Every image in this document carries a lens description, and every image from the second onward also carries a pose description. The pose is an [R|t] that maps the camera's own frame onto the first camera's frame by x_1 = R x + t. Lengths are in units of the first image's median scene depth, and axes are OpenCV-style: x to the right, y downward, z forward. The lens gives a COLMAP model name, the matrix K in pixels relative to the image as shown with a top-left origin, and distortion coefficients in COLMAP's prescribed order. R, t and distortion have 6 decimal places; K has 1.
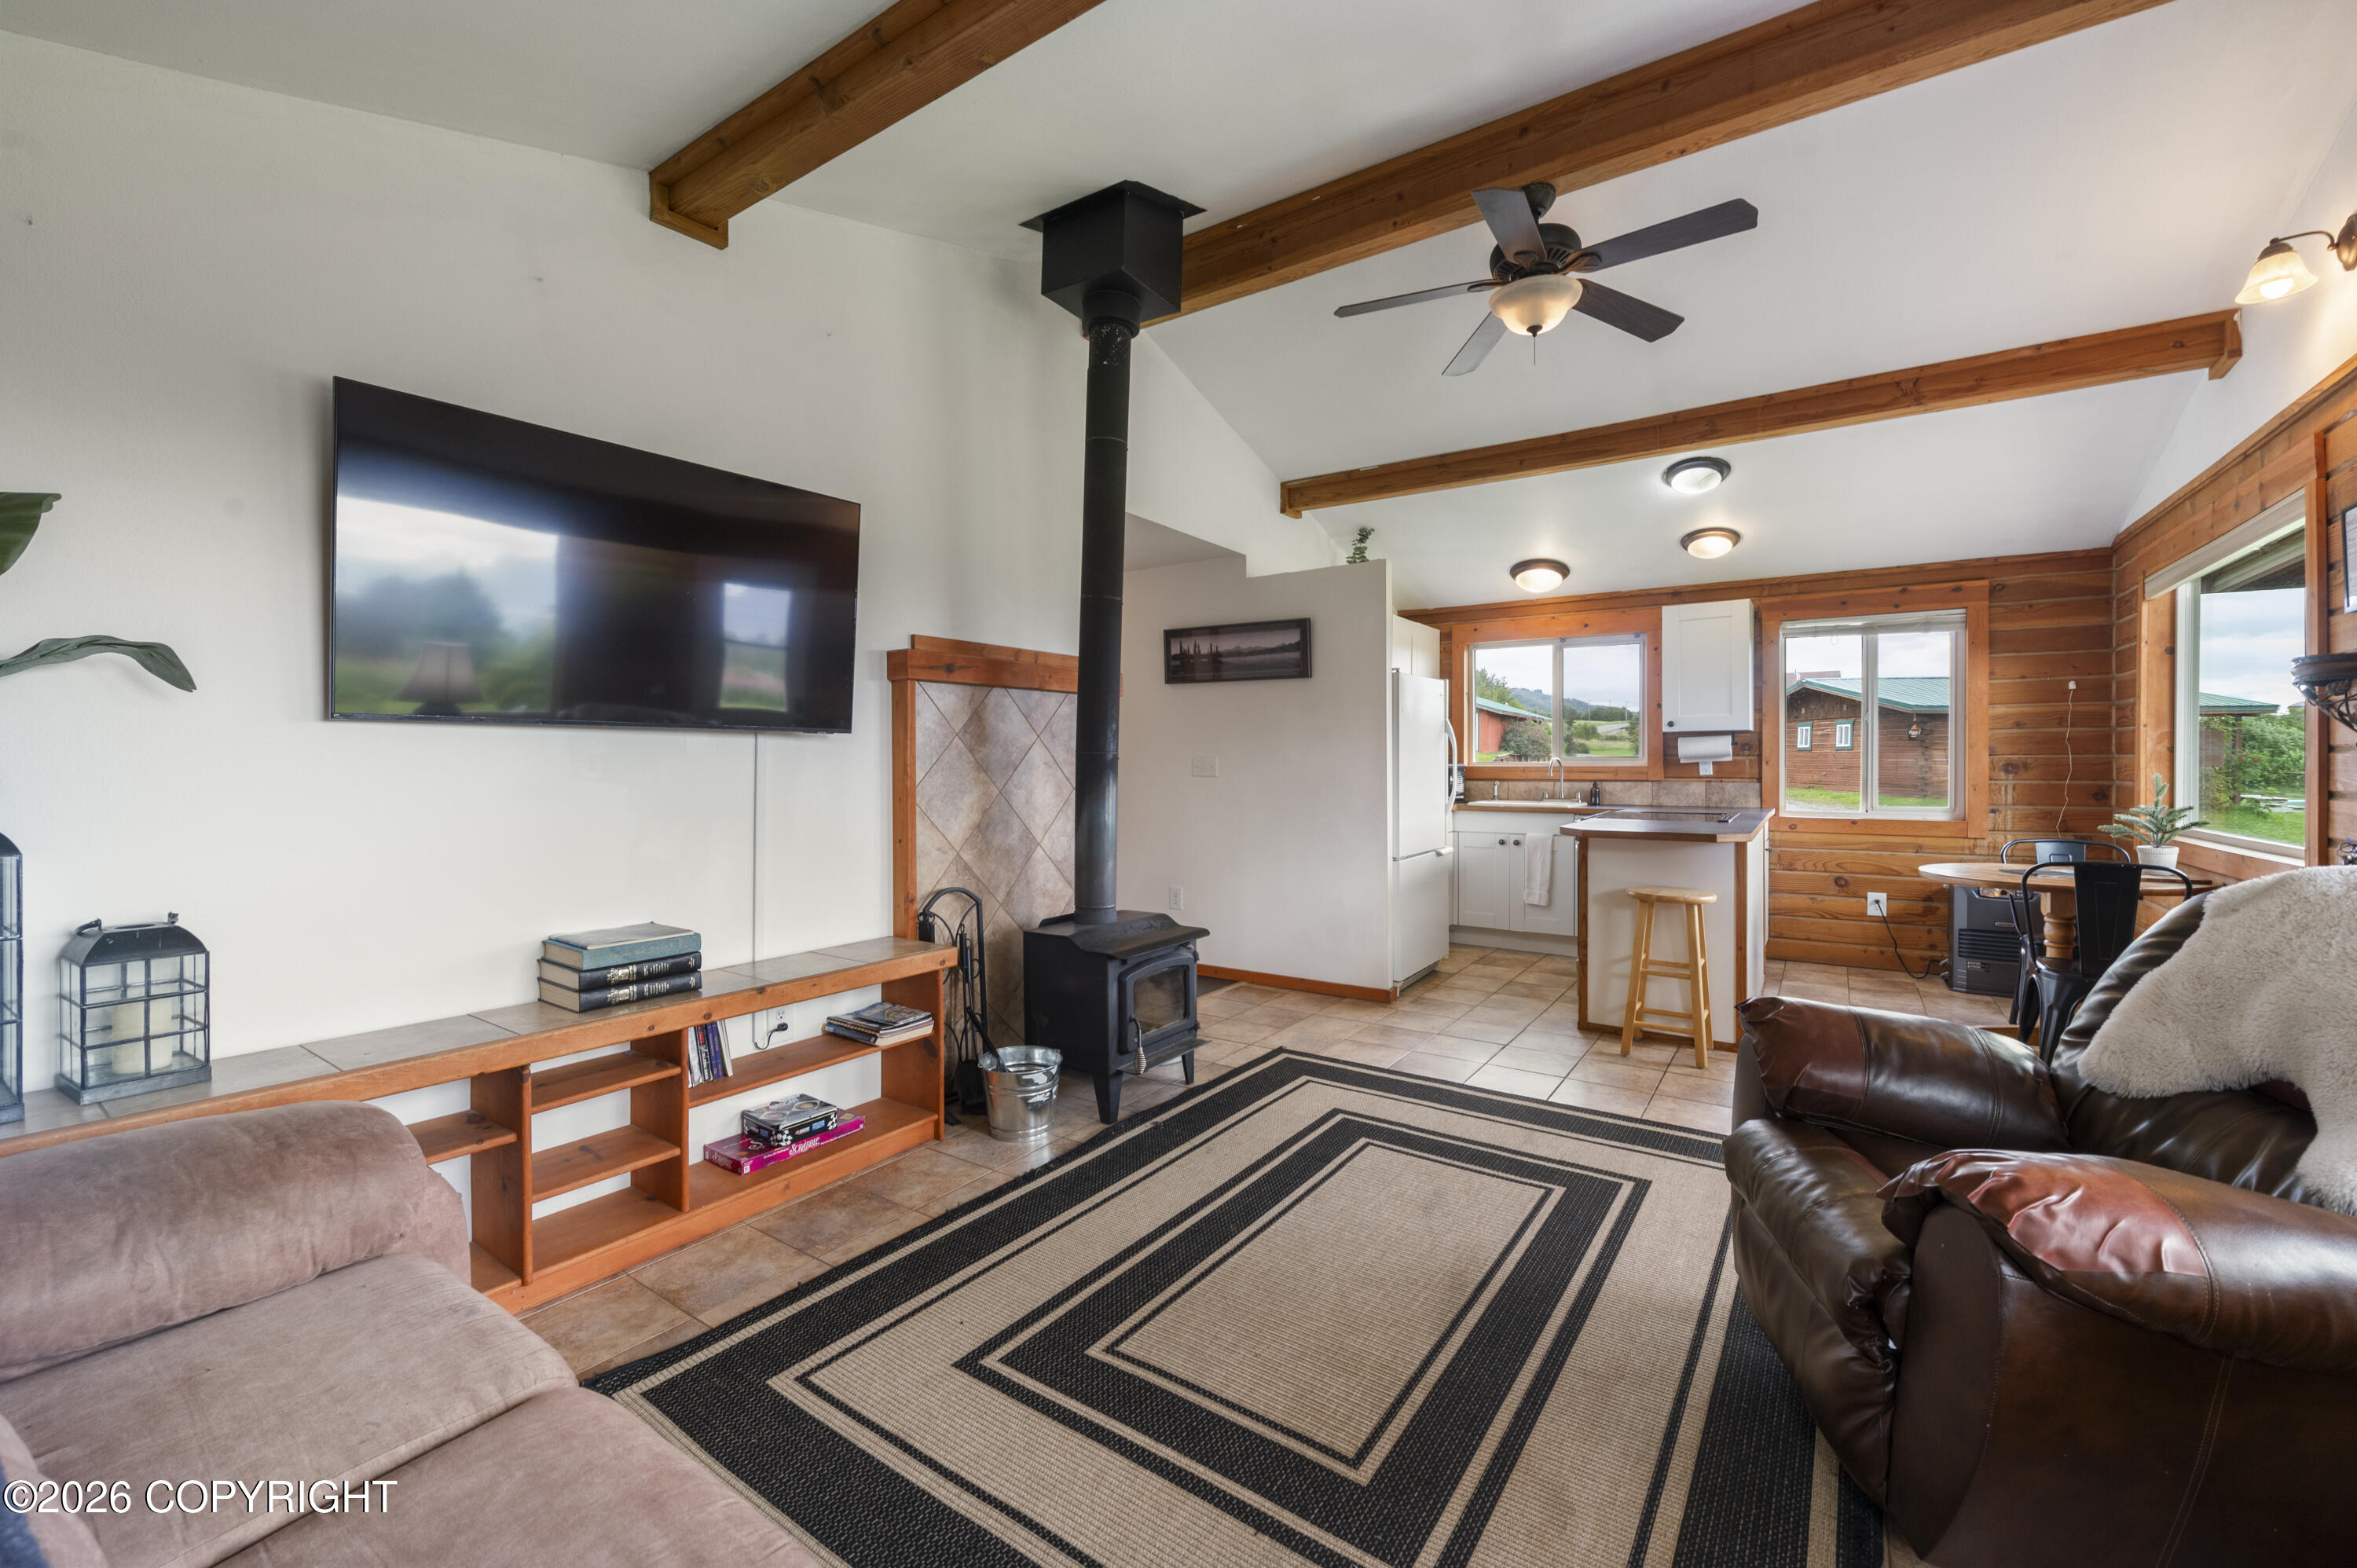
lens RADIAL K [[936.7, 0, 1187.4], [0, 936.7, 778.2], [0, 0, 1]] dist [-0.008143, -0.000839]
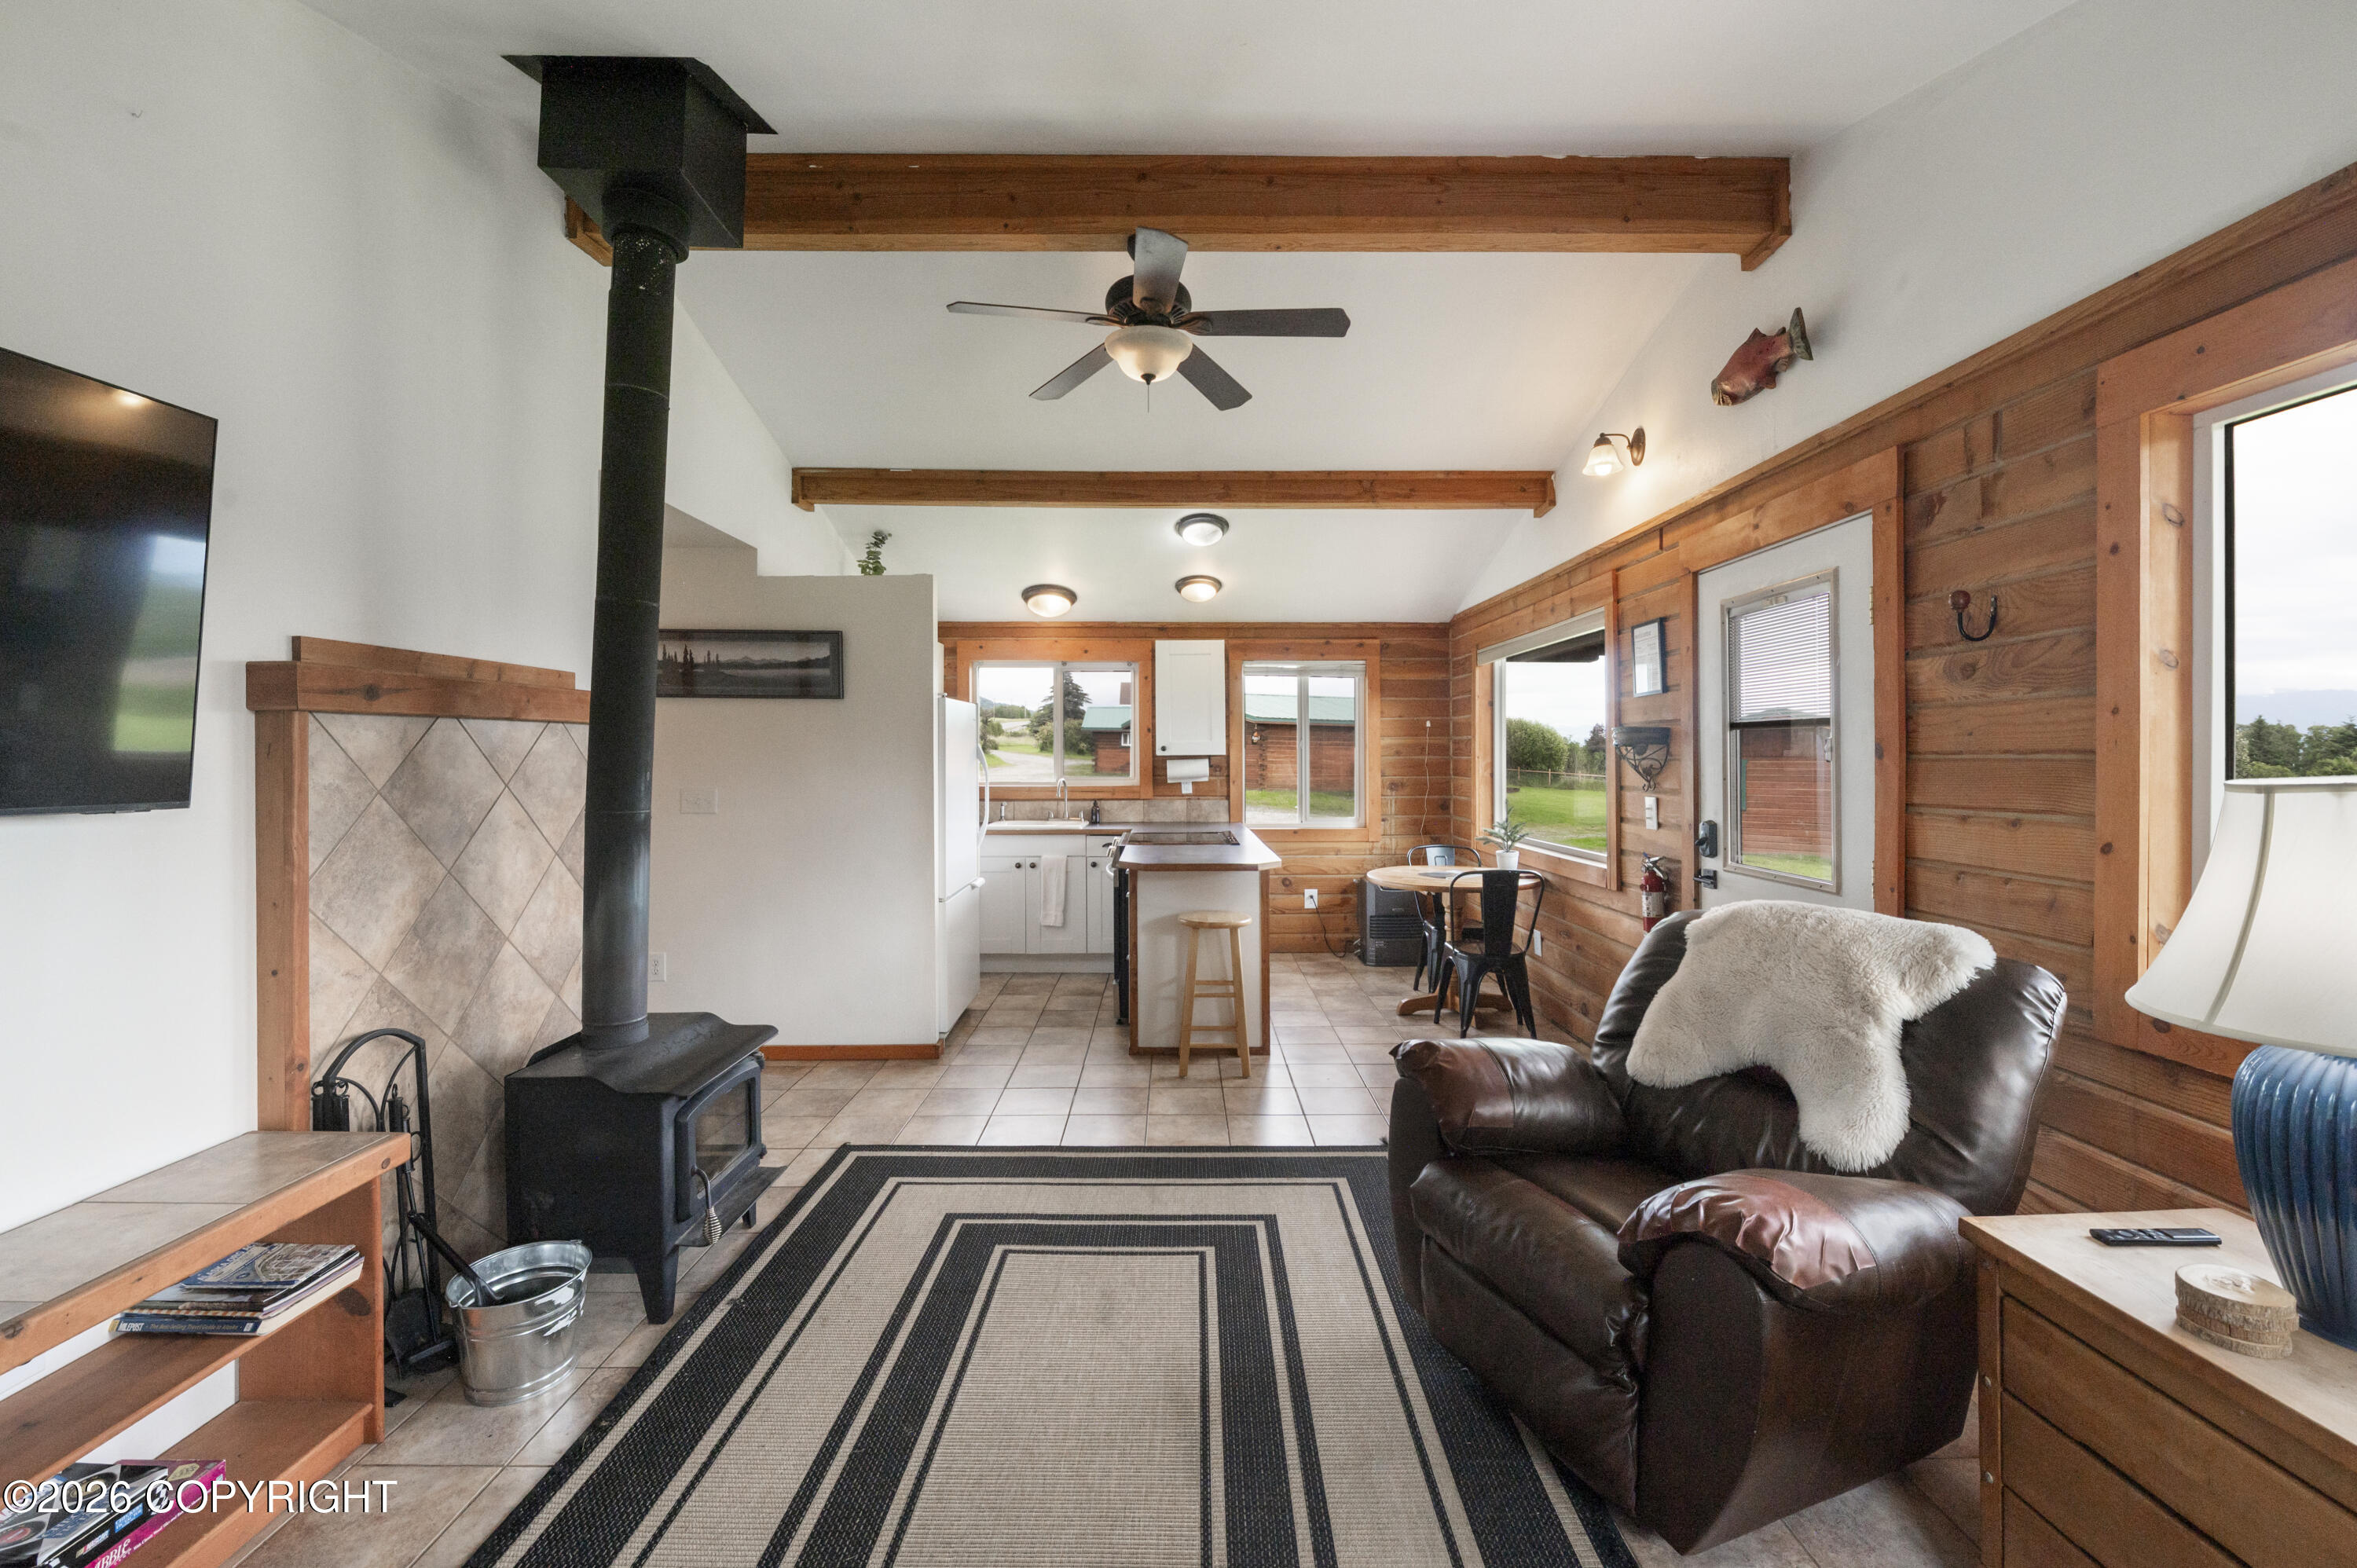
lens RADIAL K [[936.7, 0, 1182.0], [0, 936.7, 760.9], [0, 0, 1]] dist [-0.008143, -0.000839]
pose [[0.824402, -0.000985, 0.566004, -0.147827], [0.008177, 0.999915, -0.010170, -0.055689], [-0.565946, 0.013012, 0.824340, 0.147321]]
